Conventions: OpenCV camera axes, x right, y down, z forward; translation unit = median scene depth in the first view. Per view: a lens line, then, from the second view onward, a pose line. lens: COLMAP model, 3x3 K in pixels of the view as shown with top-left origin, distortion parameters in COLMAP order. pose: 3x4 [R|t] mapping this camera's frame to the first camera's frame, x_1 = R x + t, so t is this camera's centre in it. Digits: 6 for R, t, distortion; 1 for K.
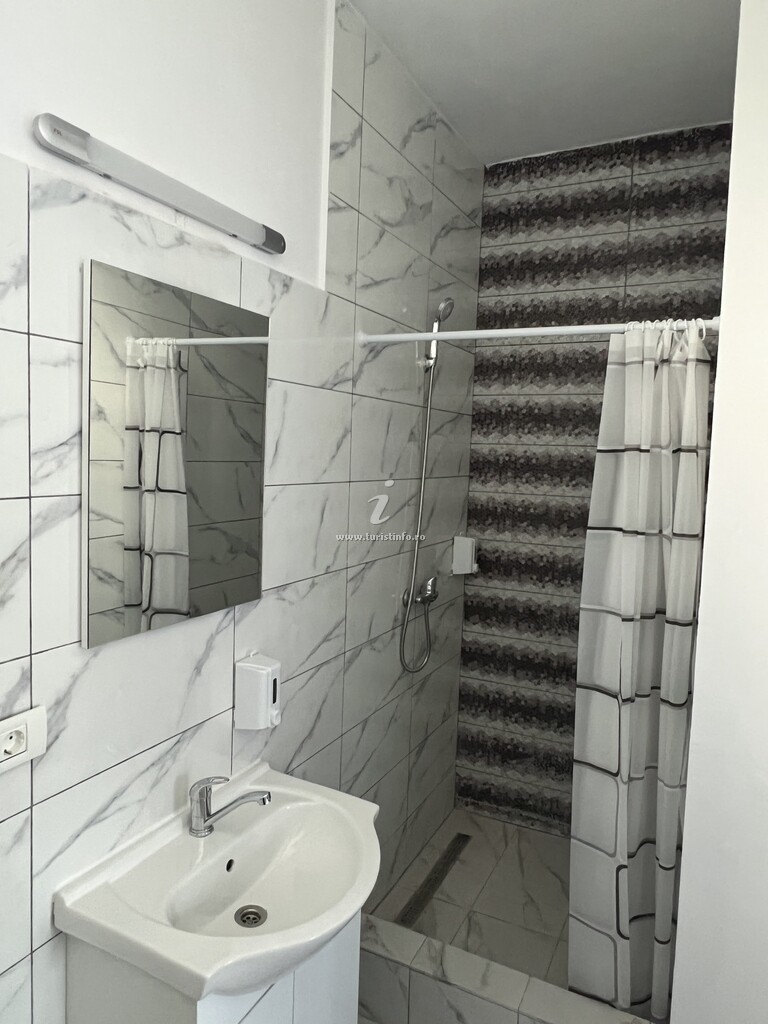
lens RADIAL K [[673.4, 0, 383.1], [0, 673.4, 510.4], [0, 0, 1]] dist [0.007139, -0.008096]
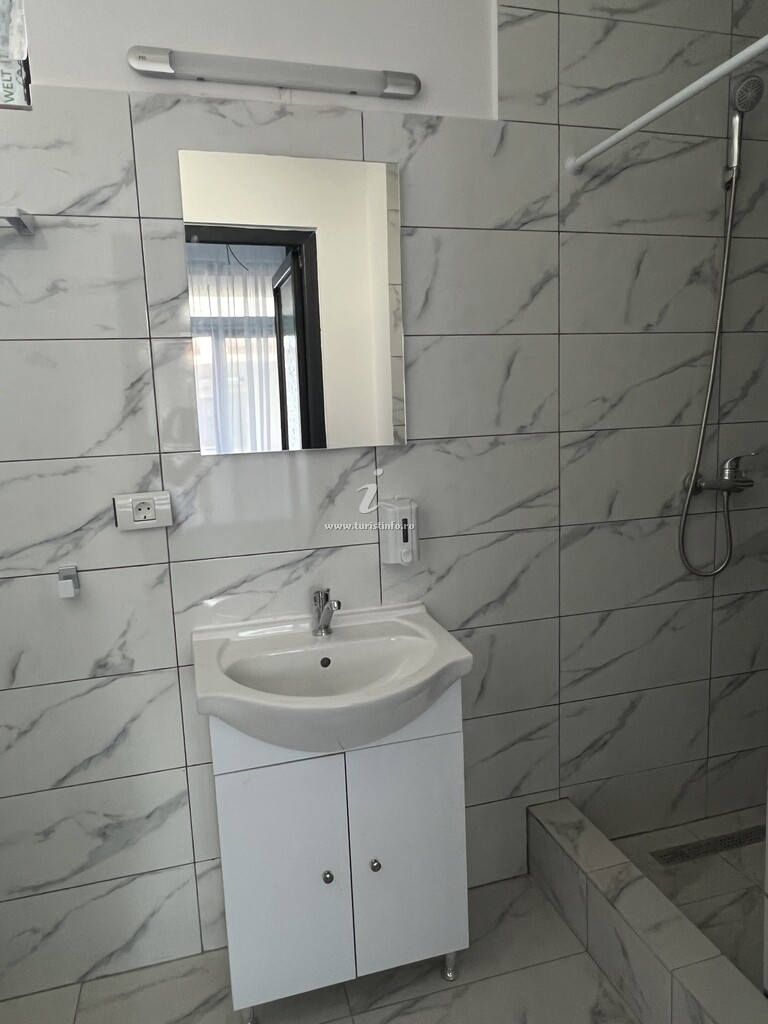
lens RADIAL K [[673.4, 0, 381.7], [0, 673.4, 510.3], [0, 0, 1]] dist [0.007139, -0.008096]
pose [[0.676745, 0.049621, -0.734543, 0.511801], [-0.000840, 0.997777, 0.066629, 0.146623], [0.736217, -0.044474, 0.675283, 0.234849]]
